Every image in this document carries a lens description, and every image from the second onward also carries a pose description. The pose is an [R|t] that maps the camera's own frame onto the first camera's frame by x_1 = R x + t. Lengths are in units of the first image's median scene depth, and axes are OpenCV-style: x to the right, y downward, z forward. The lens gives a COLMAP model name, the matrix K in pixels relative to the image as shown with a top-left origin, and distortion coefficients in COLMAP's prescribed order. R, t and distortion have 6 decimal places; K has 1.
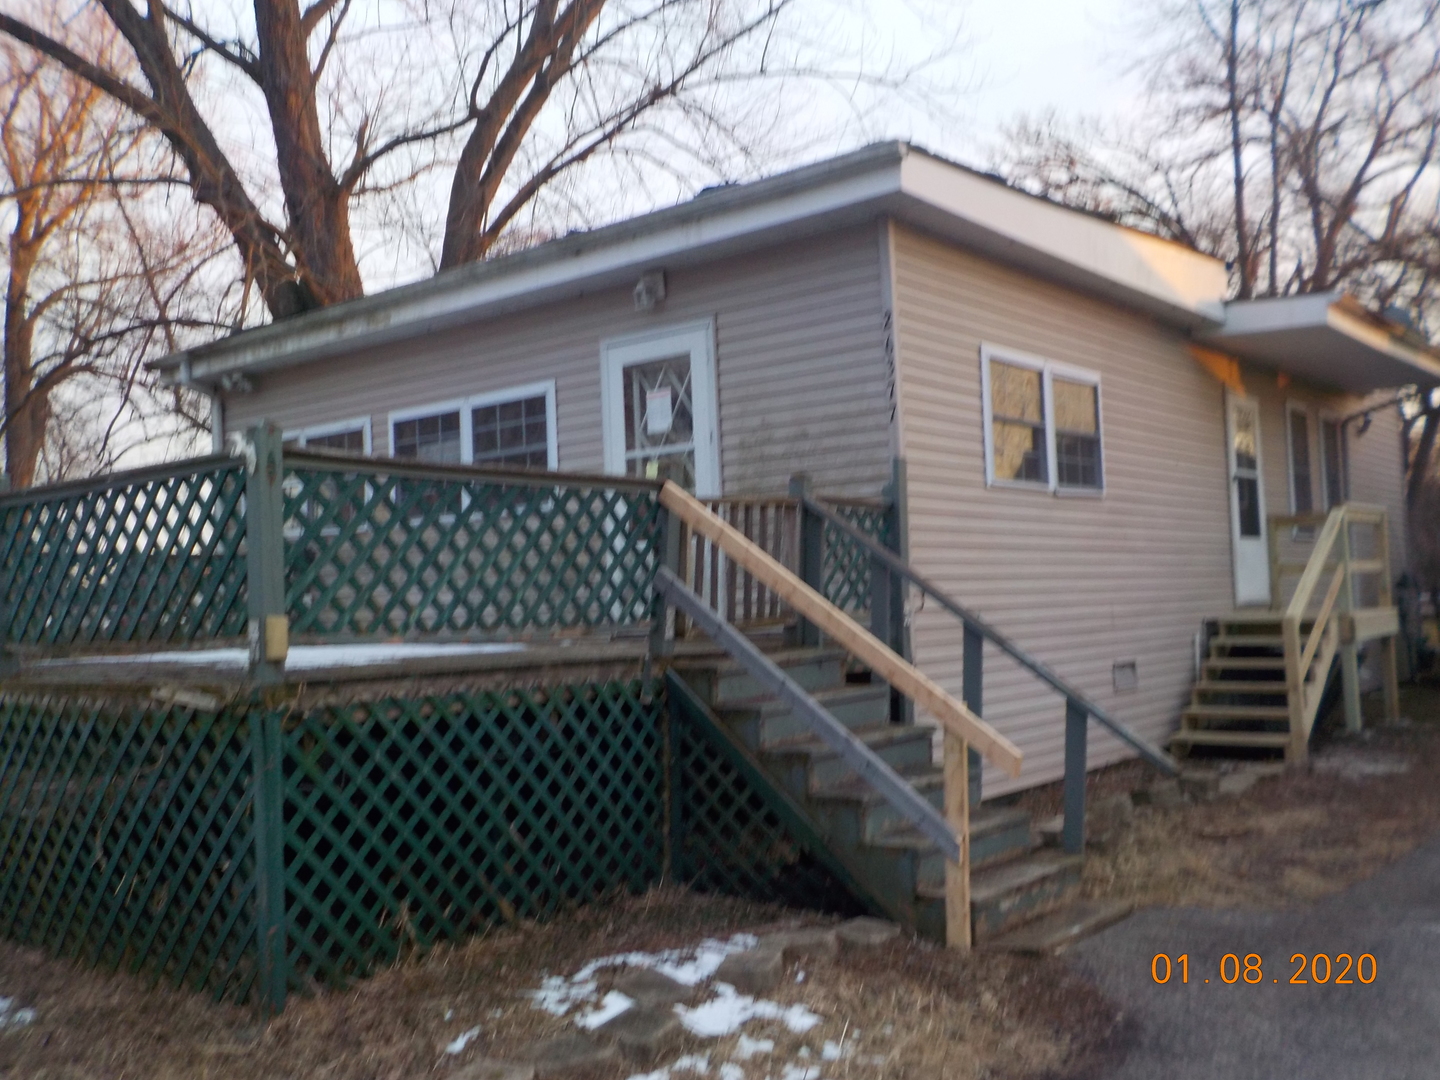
lens RADIAL K [[1278.5, 0, 720.0], [0, 1278.5, 540.0], [0, 0, 1]] dist [0.012811, 0.006831]
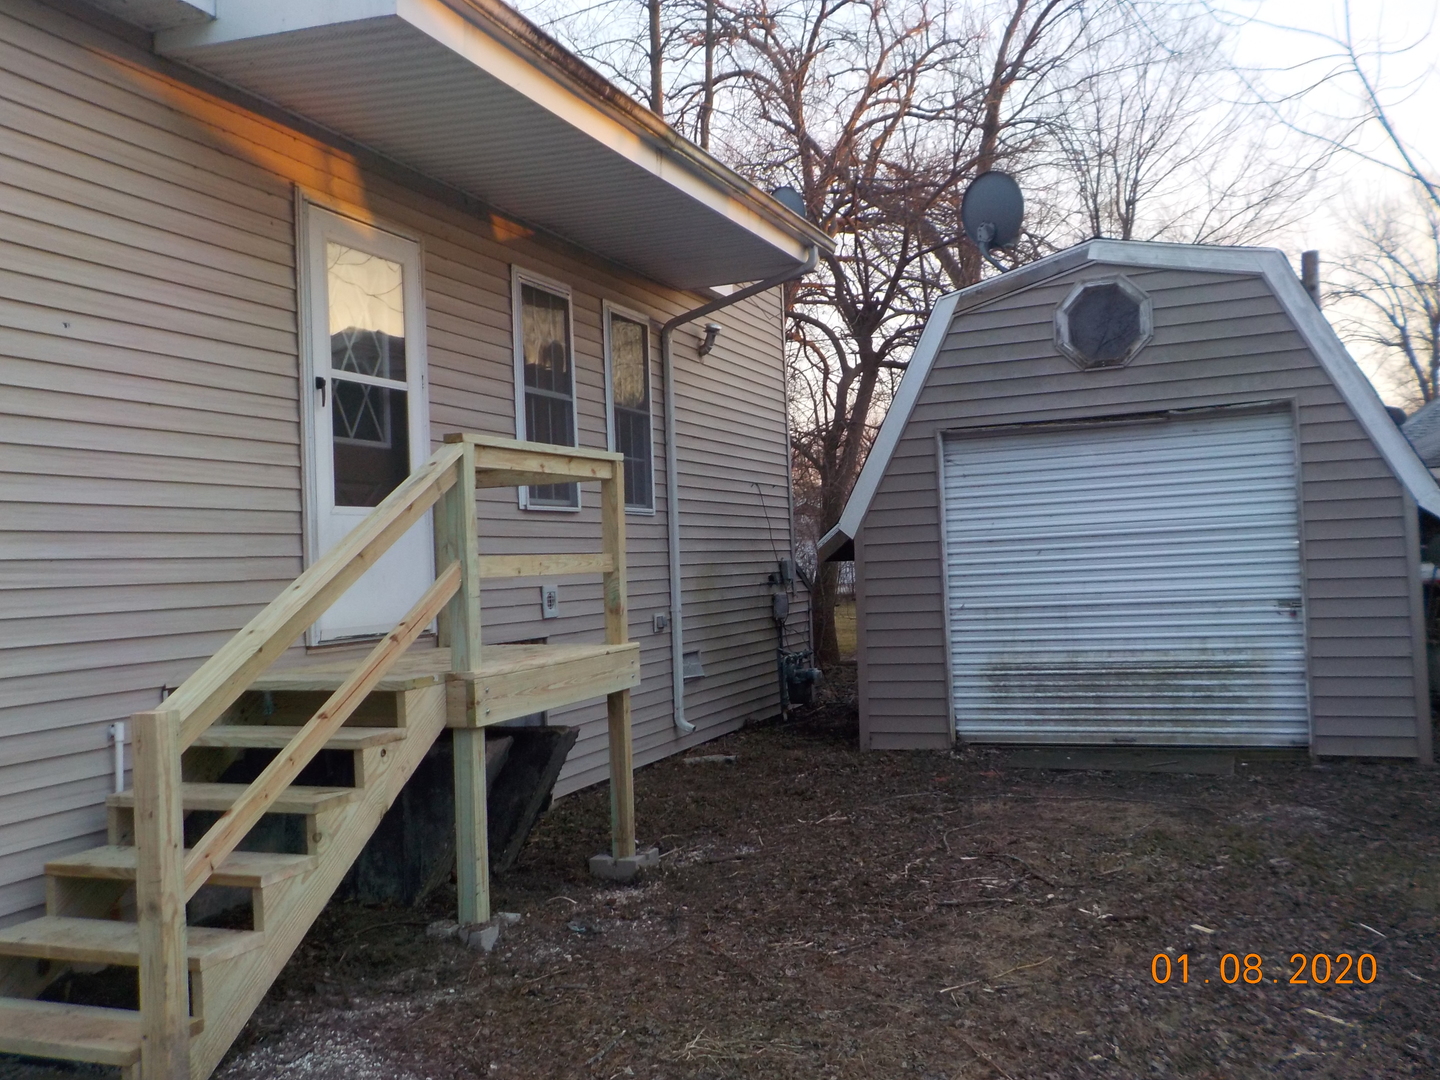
lens RADIAL K [[1278.5, 0, 720.0], [0, 1278.5, 540.0], [0, 0, 1]] dist [0.012811, 0.006831]
pose [[0.952941, -0.006508, 0.303086, 0.388186], [0.004326, 0.999960, 0.007868, 0.008877], [-0.303125, -0.006186, 0.952931, 0.474351]]
